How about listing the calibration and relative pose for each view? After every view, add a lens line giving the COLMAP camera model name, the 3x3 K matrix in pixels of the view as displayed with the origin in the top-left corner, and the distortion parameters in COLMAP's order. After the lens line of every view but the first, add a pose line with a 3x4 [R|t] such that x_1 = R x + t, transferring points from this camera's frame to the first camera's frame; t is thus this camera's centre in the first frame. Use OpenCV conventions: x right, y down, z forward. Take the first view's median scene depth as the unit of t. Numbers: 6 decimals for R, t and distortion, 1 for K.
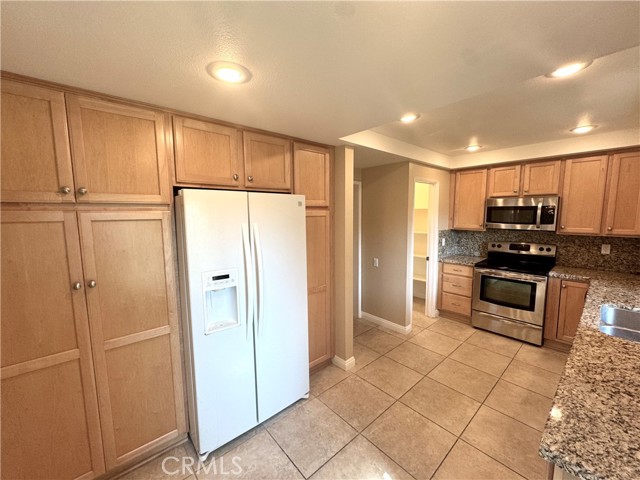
lens RADIAL K [[257.1, 0, 321.5], [0, 257.1, 240.3], [0, 0, 1]] dist [-0.008228, 0.001514]
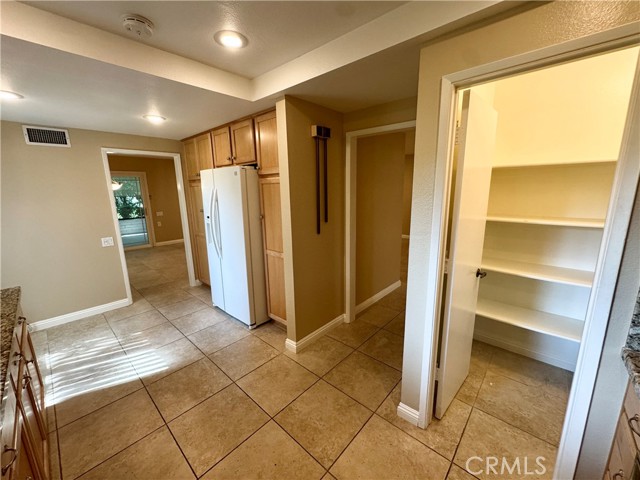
lens RADIAL K [[257.1, 0, 319.5], [0, 257.1, 241.4], [0, 0, 1]] dist [-0.008228, 0.001514]
pose [[0.105503, 0.206977, -0.972641, 0.792508], [-0.089171, 0.976128, 0.198047, -0.065309], [0.990413, 0.065837, 0.121441, 0.809902]]
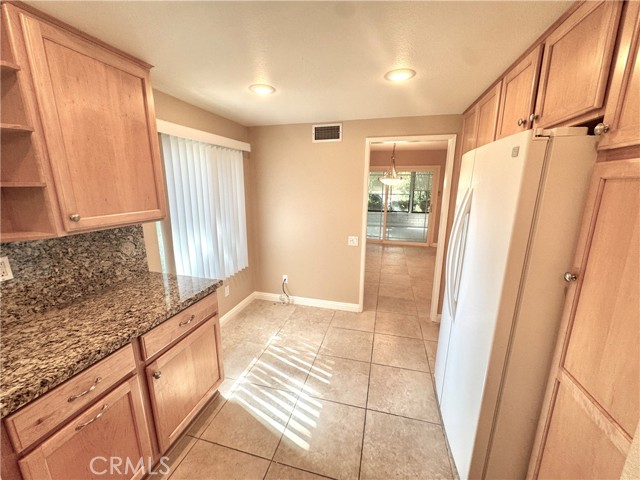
lens RADIAL K [[257.1, 0, 317.9], [0, 257.1, 240.0], [0, 0, 1]] dist [-0.008228, 0.001514]
pose [[-0.835899, 0.119071, -0.535813, 0.325349], [-0.055665, 0.952764, 0.298568, -0.068023], [0.546054, 0.279398, -0.789786, 0.778859]]
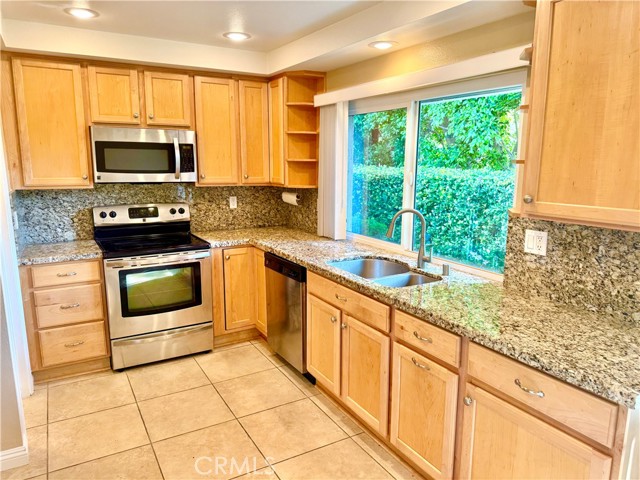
lens RADIAL K [[452.9, 0, 322.9], [0, 452.9, 243.0], [0, 0, 1]] dist [0.036681, -0.040417]
pose [[0.196963, -0.168641, 0.965798, -0.213290], [0.096042, 0.983676, 0.152176, -0.027265], [-0.975695, 0.062784, 0.209944, 0.420066]]
